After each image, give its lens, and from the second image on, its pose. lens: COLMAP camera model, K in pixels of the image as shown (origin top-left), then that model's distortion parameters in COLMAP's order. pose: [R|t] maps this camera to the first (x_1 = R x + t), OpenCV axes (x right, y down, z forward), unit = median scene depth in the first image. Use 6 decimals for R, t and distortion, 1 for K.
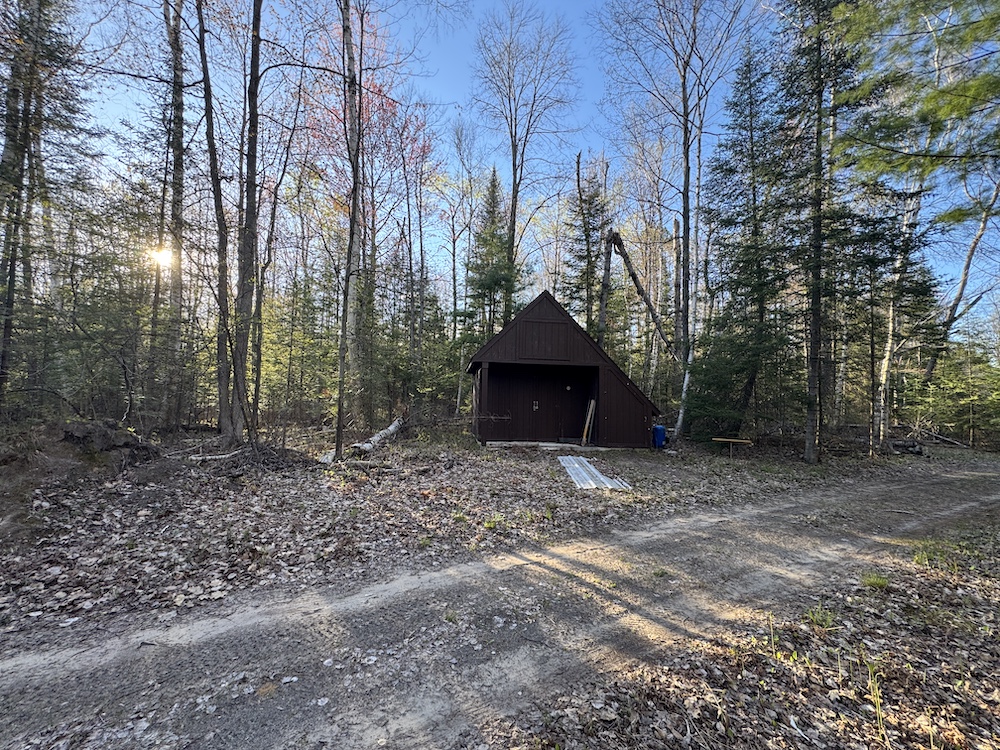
lens RADIAL K [[401.8, 0, 504.0], [0, 401.8, 378.0], [0, 0, 1]] dist [-0.002233, 0.000516]
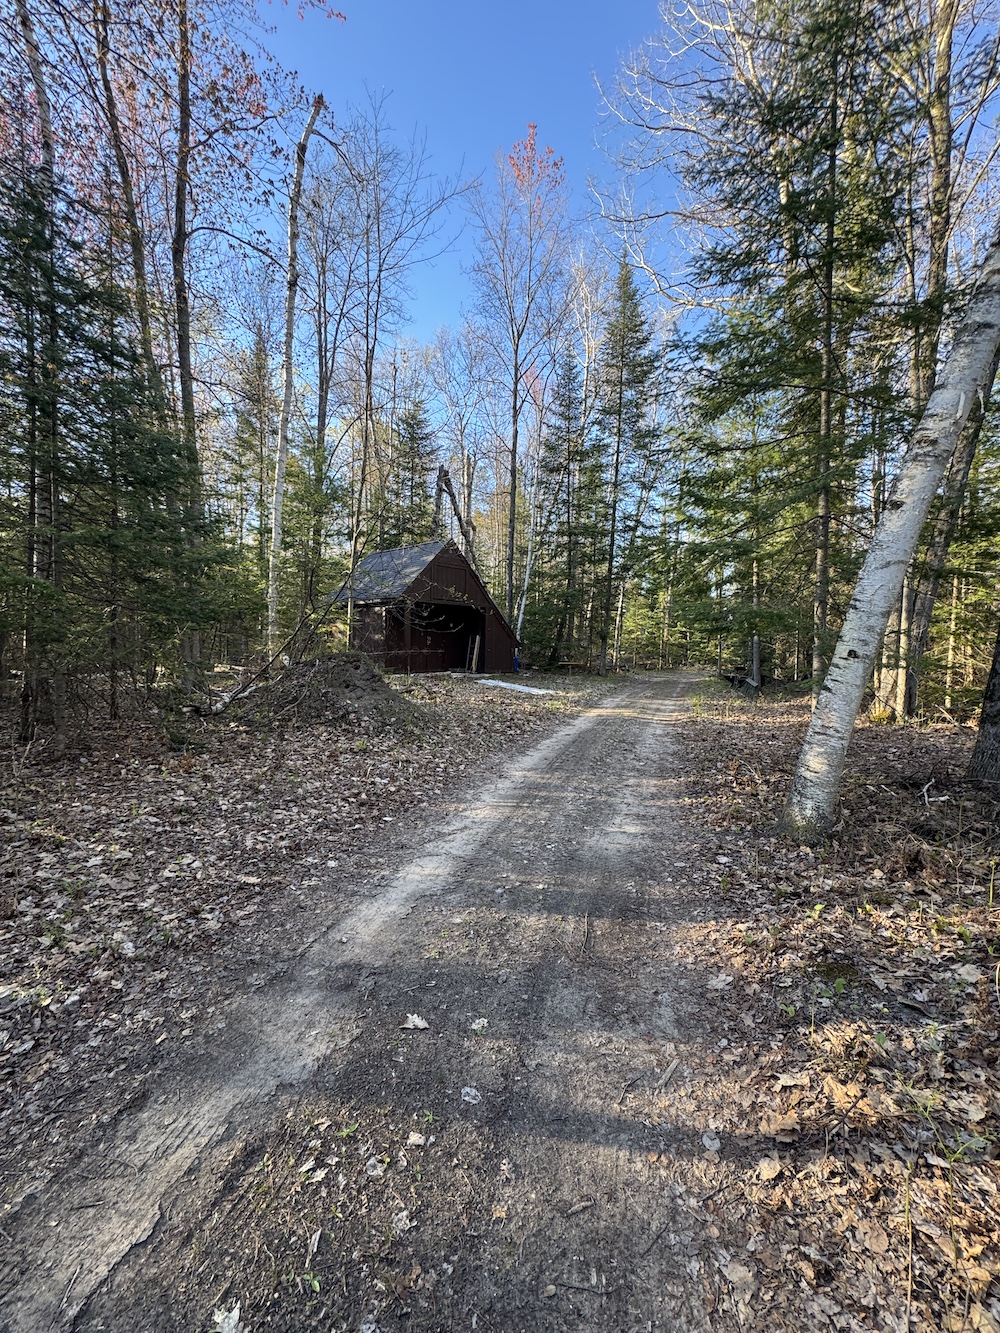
lens RADIAL K [[535.6, 0, 499.3], [0, 535.6, 664.5], [0, 0, 1]] dist [-0.002233, 0.000516]
pose [[0.773226, -0.032859, 0.633279, -0.744880], [-0.035229, 0.994888, 0.094636, -0.012190], [-0.633151, -0.095485, 0.768116, -0.271290]]
